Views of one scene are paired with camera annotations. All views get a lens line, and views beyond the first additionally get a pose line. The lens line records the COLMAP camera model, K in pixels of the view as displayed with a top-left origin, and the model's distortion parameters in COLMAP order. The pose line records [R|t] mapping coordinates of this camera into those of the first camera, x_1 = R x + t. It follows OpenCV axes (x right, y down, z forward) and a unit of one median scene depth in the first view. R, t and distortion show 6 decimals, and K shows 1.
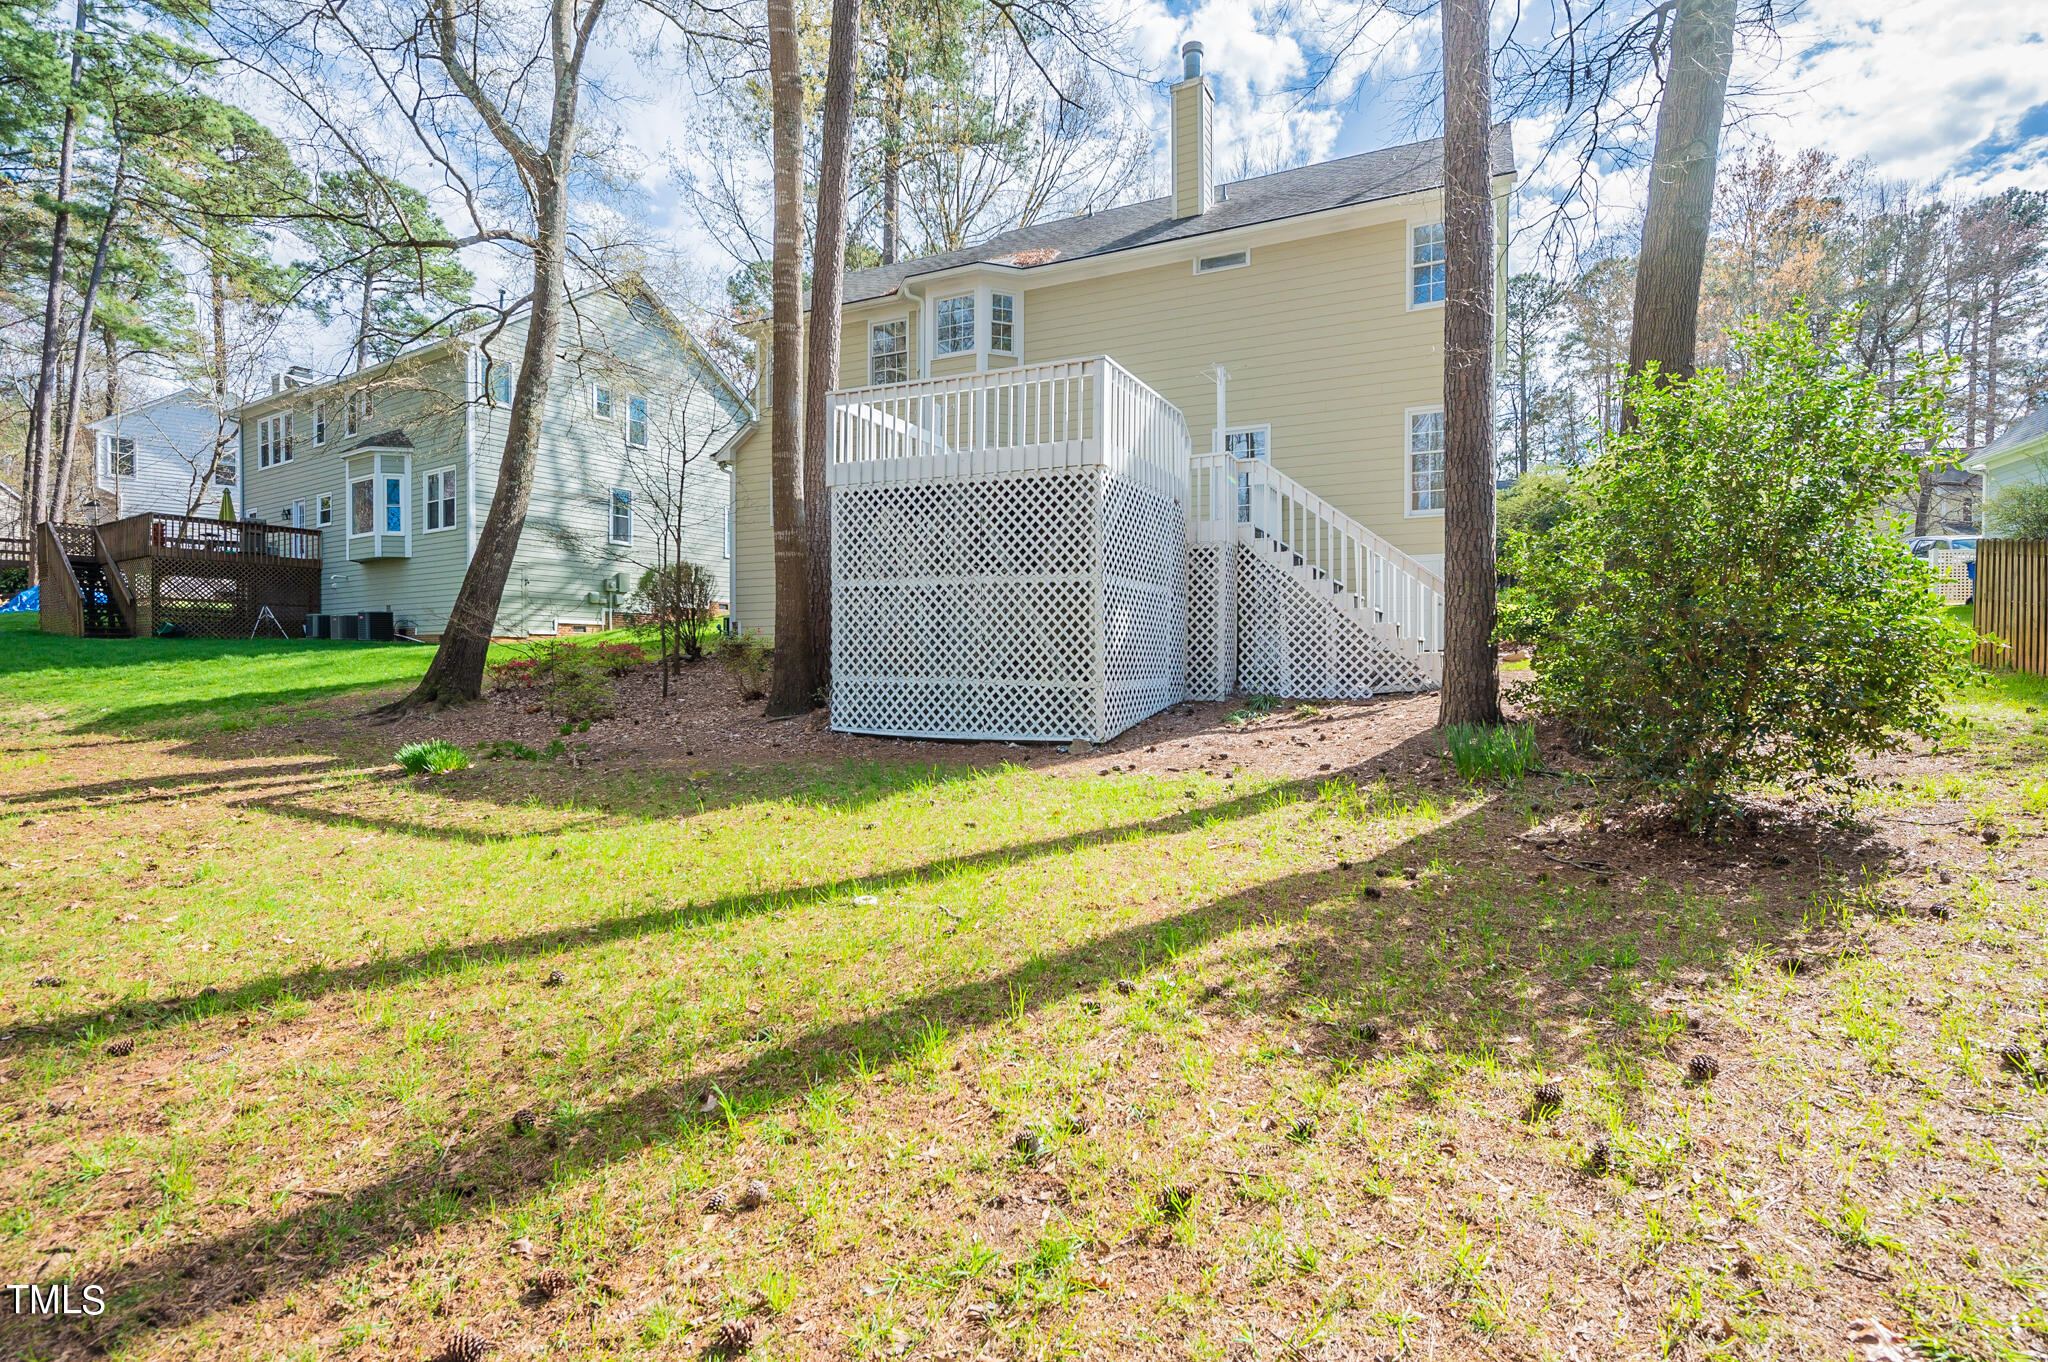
lens RADIAL K [[994.6, 0, 1028.3], [0, 994.6, 679.0], [0, 0, 1]] dist [0.001948, 0.000092]
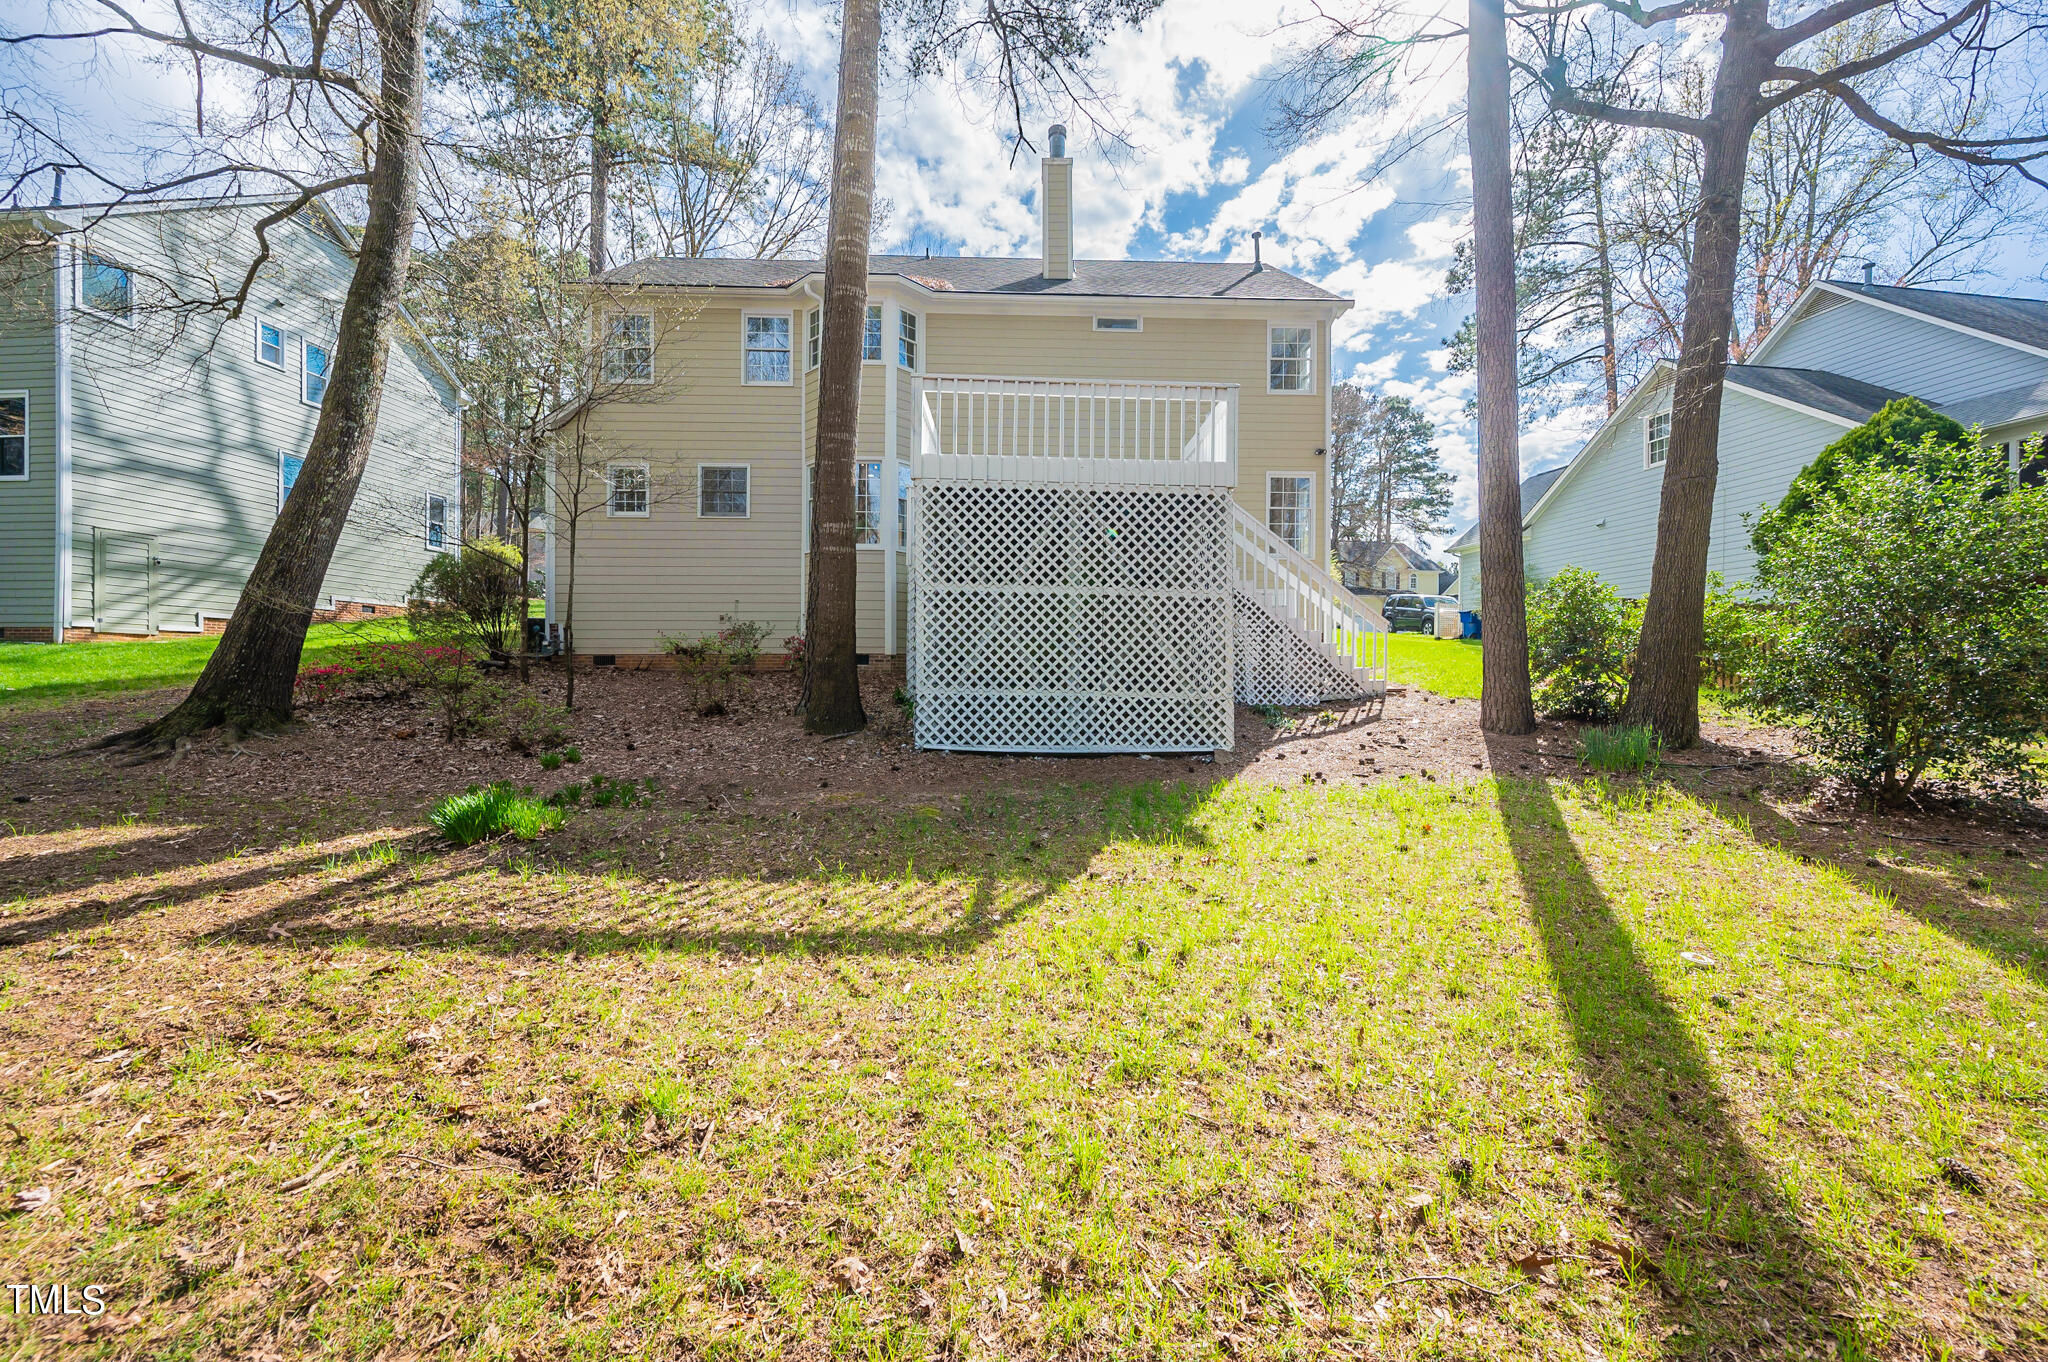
lens RADIAL K [[823.0, 0, 1023.6], [0, 823.0, 675.3], [0, 0, 1]] dist [0.001631, 0.000180]
pose [[0.881112, 0.004863, 0.472882, -0.506128], [0.000280, 0.999942, -0.010806, -0.006888], [-0.472907, 0.009654, 0.881060, 0.320664]]
